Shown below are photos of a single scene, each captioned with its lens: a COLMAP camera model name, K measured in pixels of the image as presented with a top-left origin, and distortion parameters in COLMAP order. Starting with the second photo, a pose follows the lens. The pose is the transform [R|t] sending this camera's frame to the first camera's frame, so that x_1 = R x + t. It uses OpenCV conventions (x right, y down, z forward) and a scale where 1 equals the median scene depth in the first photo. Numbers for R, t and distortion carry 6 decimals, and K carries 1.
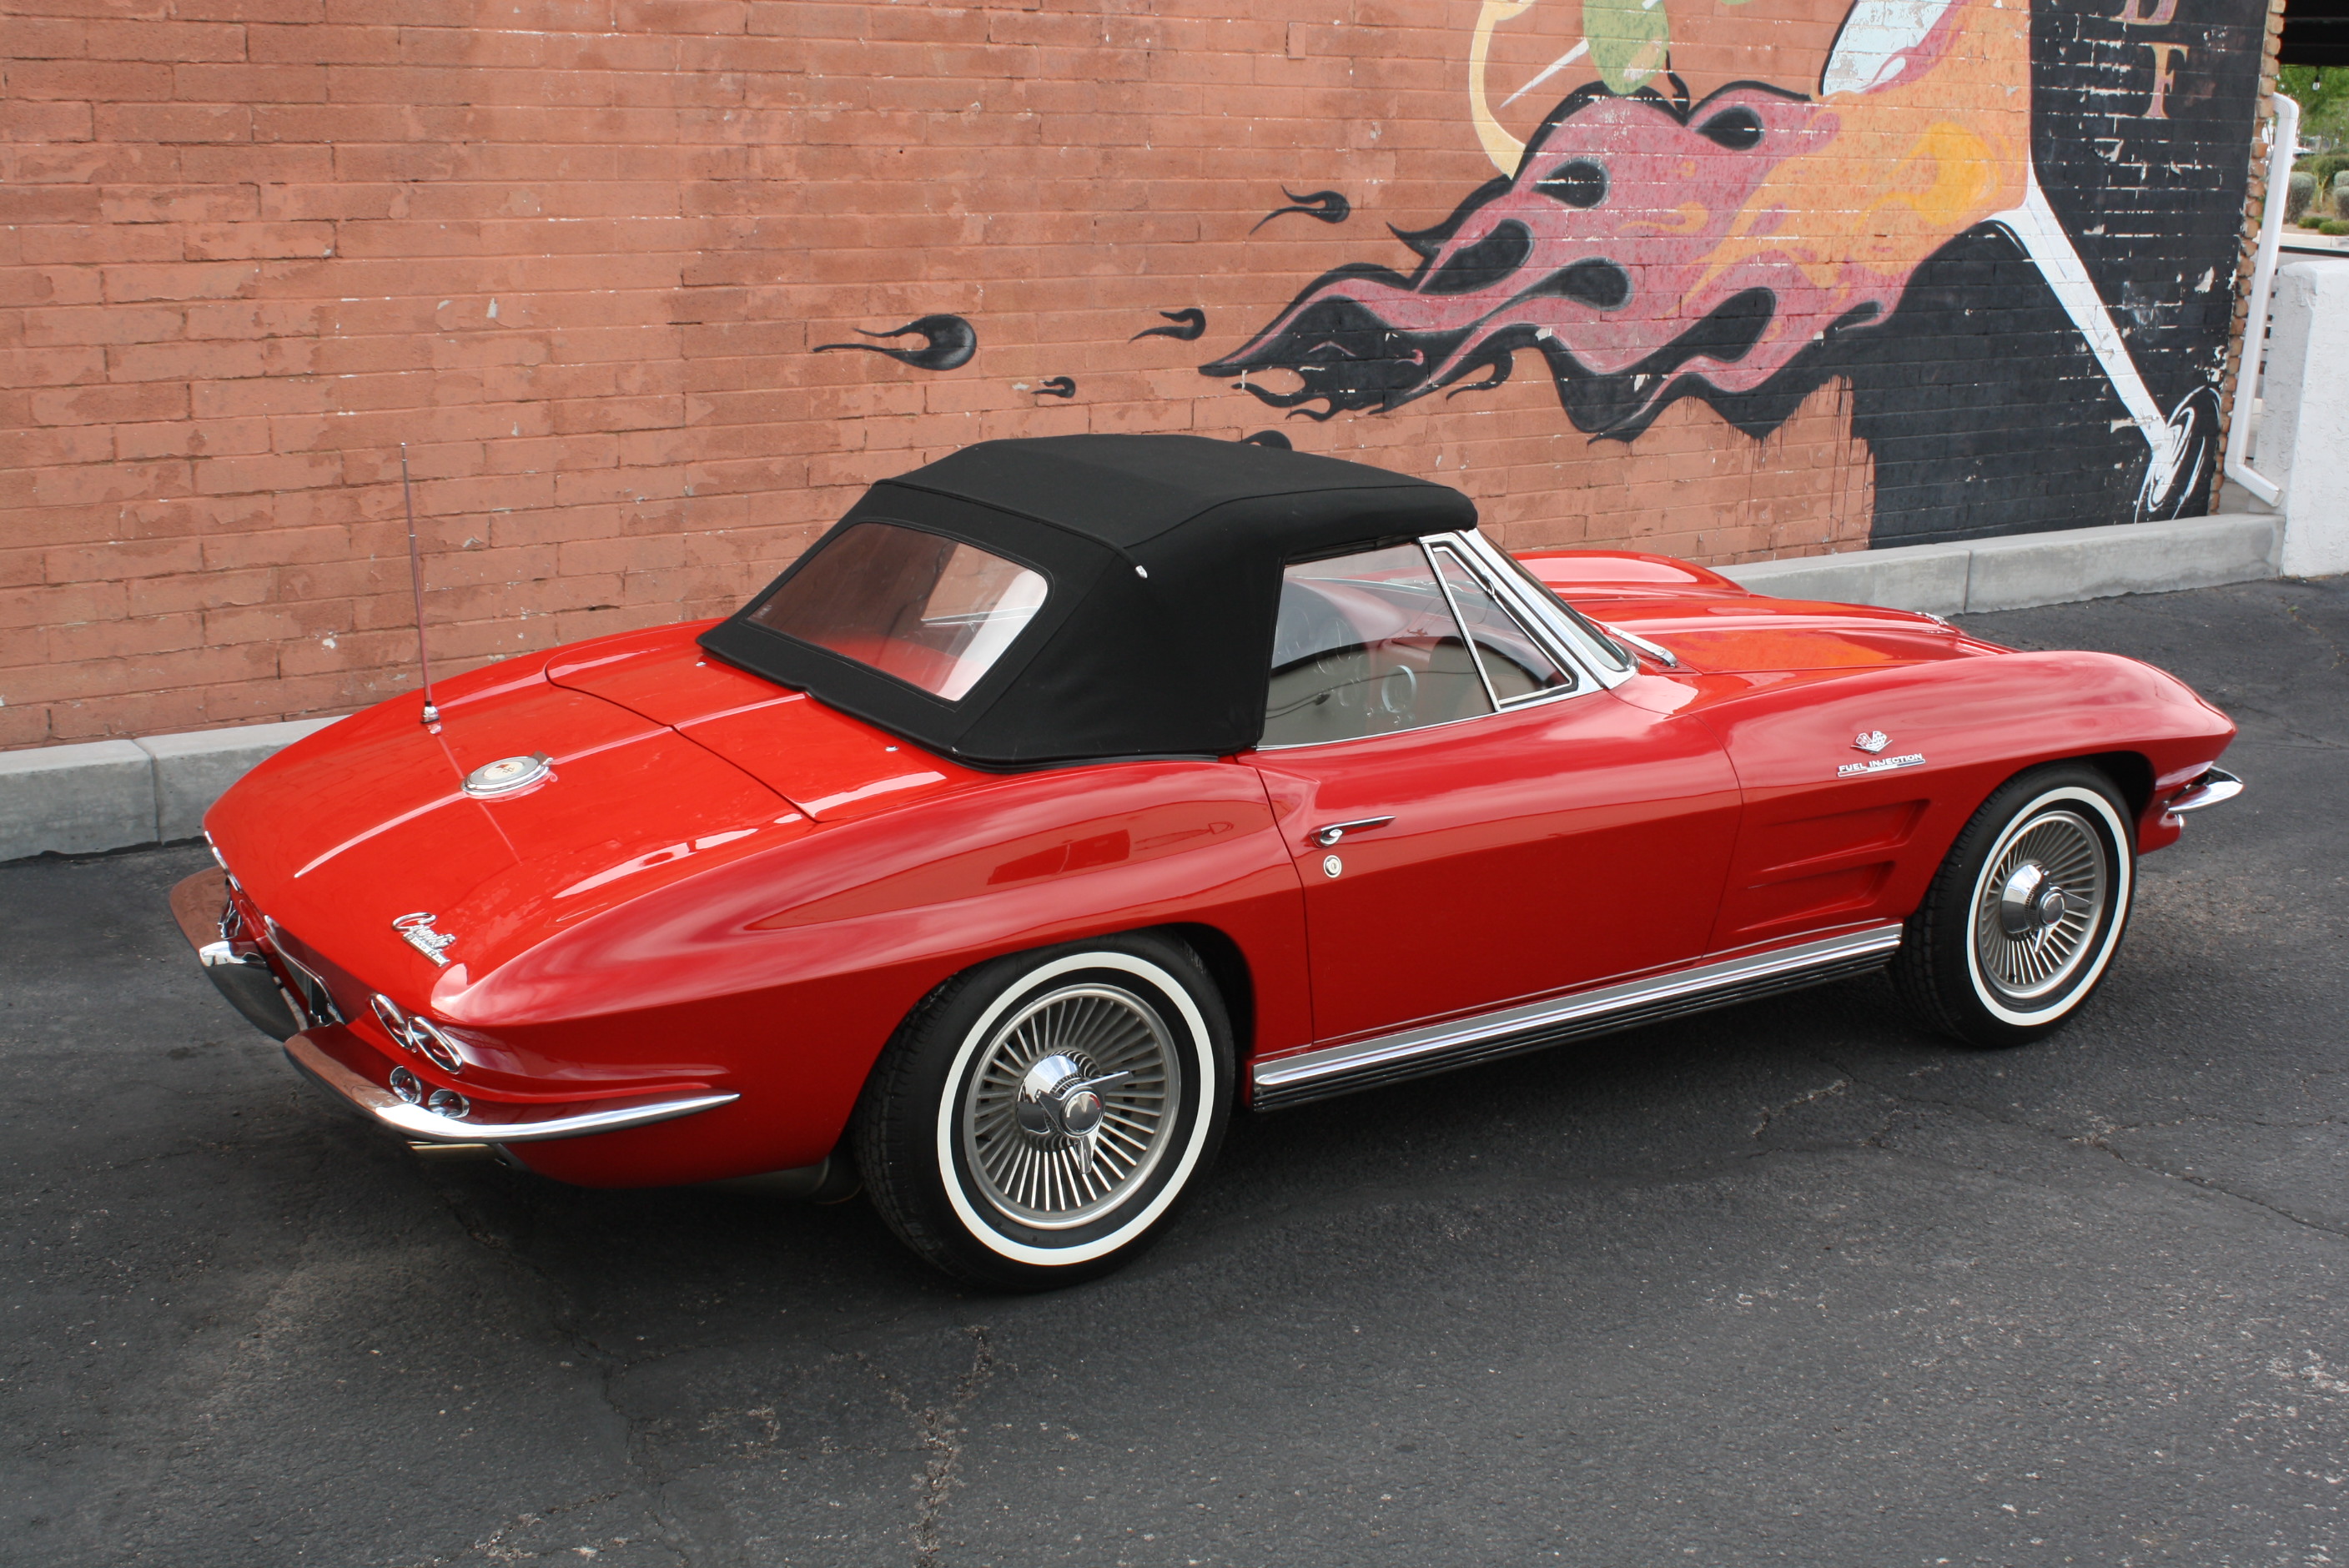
lens RADIAL K [[2780.6, 0, 1224.1], [0, 2780.6, 802.7], [0, 0, 1]] dist [-0.101007, 0.148476]
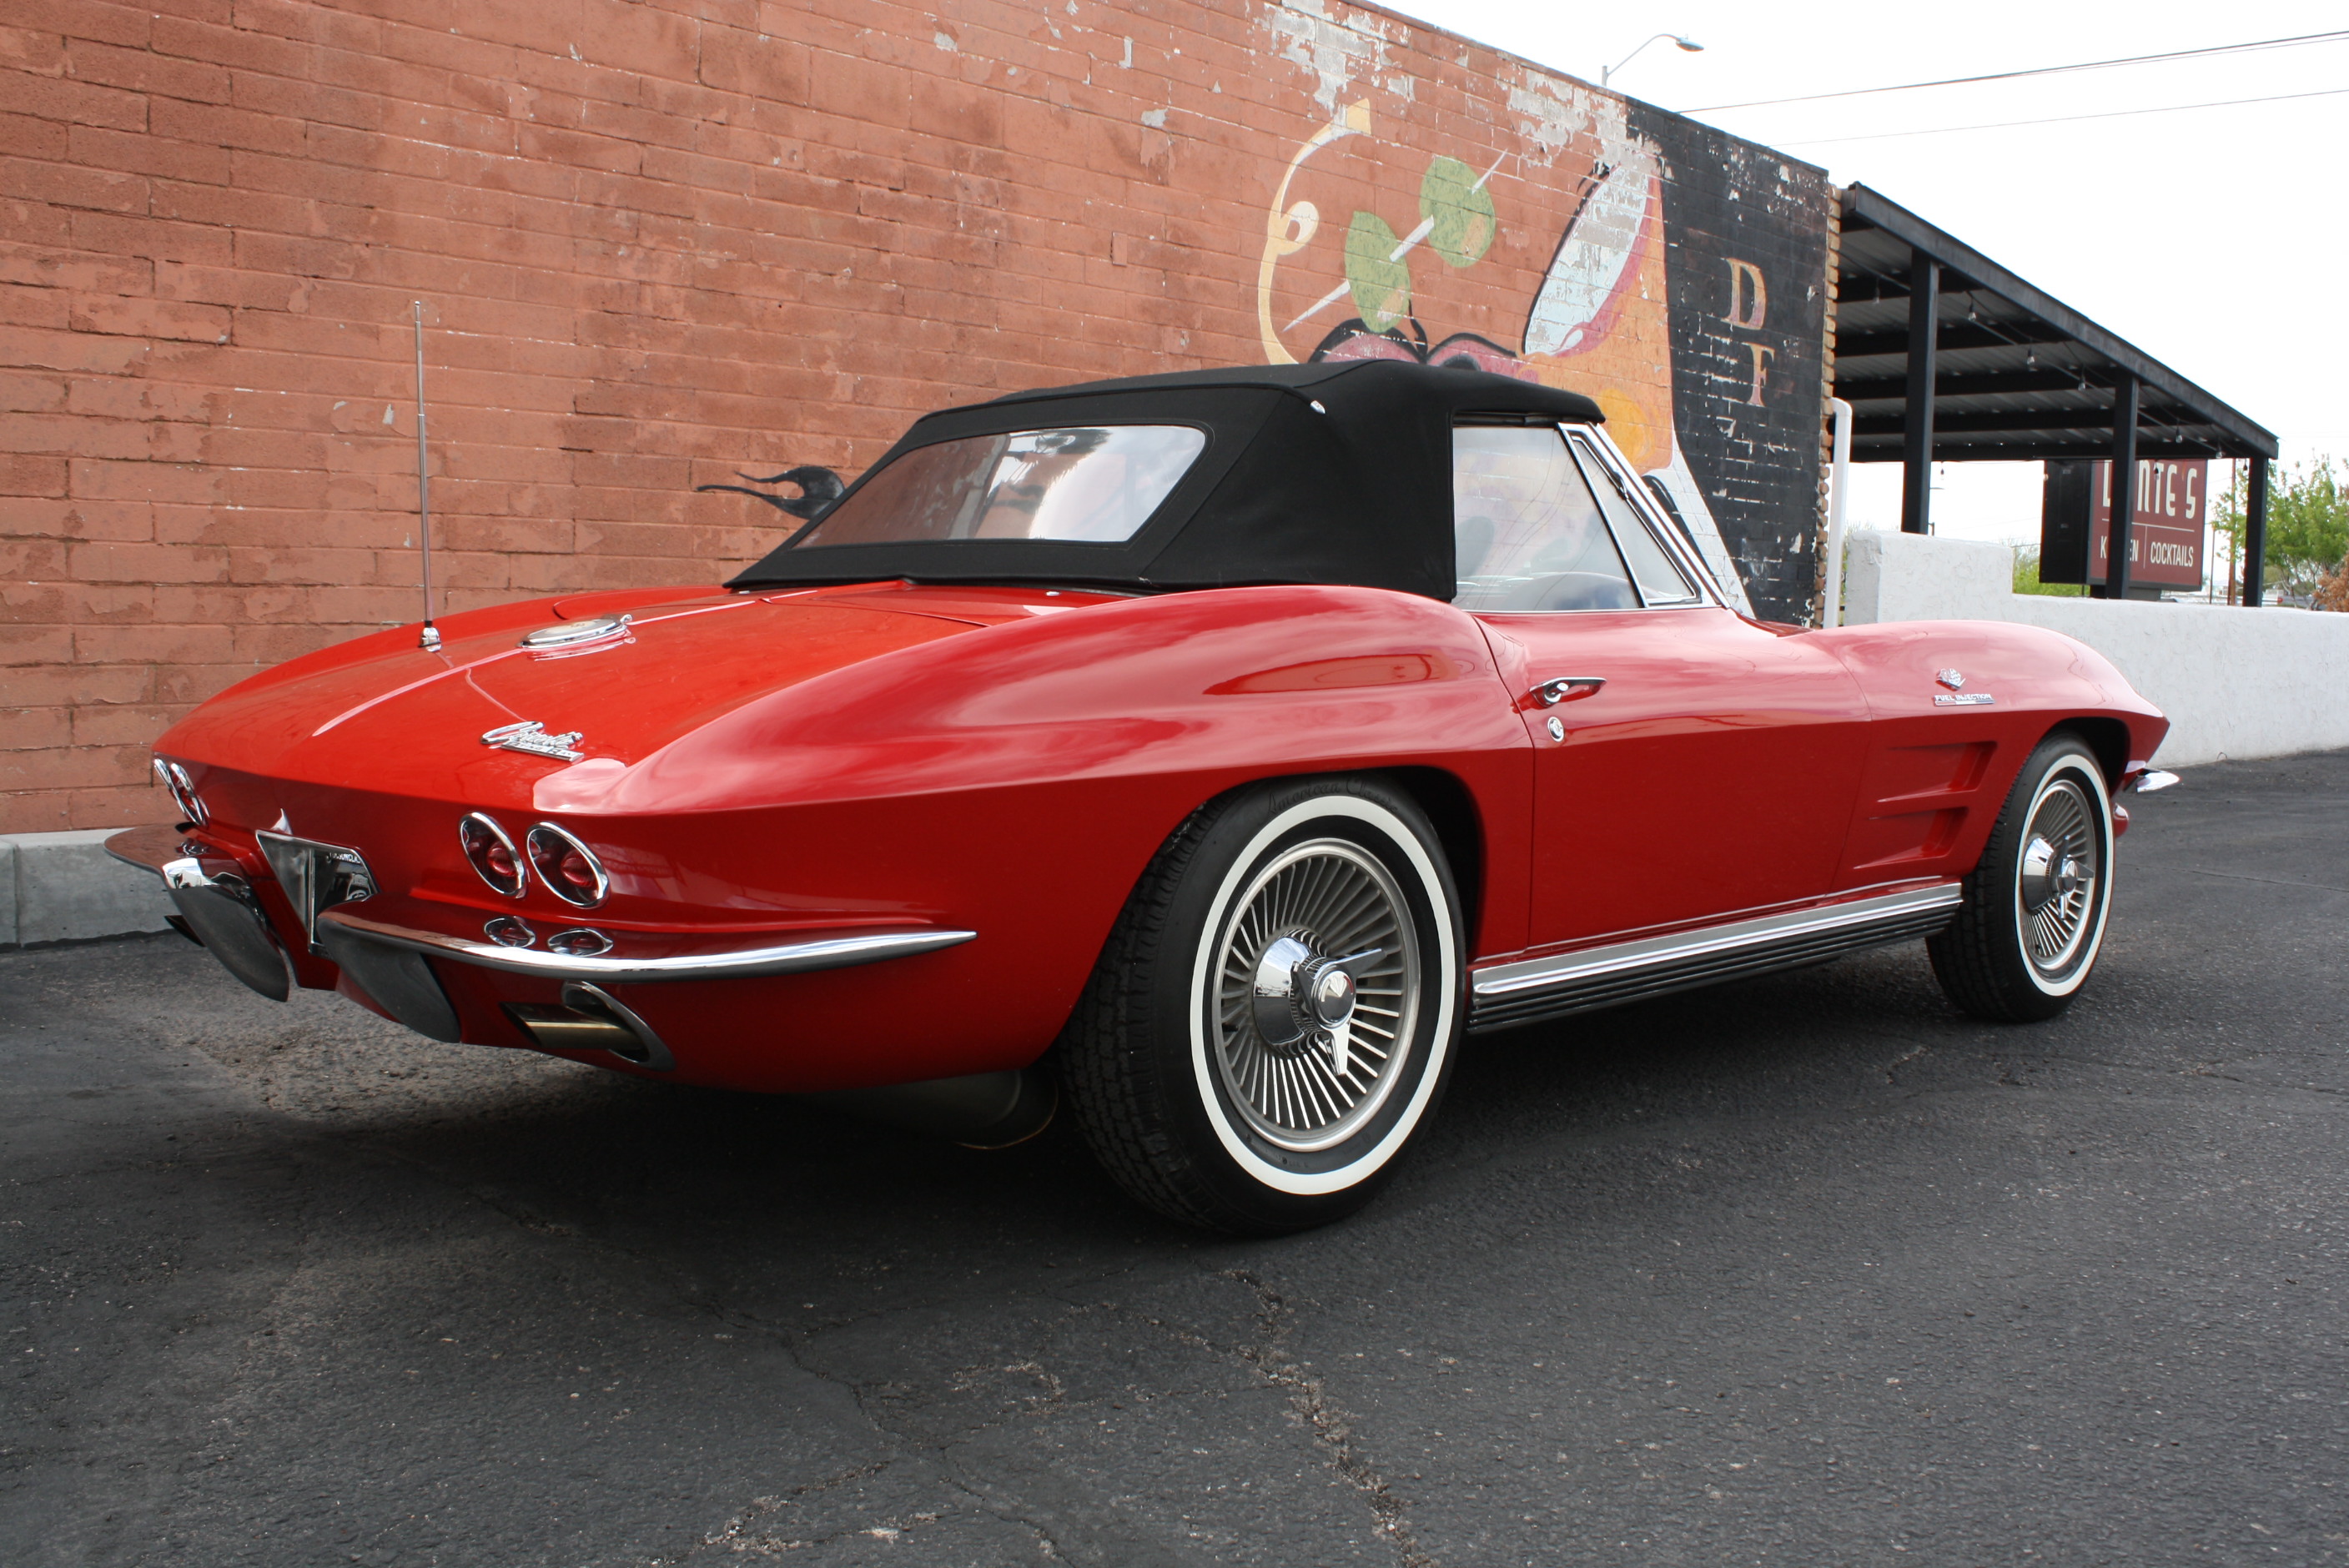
lens RADIAL K [[2185.6, 0, 1220.5], [0, 2185.6, 776.3], [0, 0, 1]] dist [-0.148786, 0.147656]
pose [[0.980536, -0.025260, 0.194706, -0.119765], [0.059649, 0.983140, -0.172849, 0.090780], [-0.187057, 0.181099, 0.965512, 0.221519]]
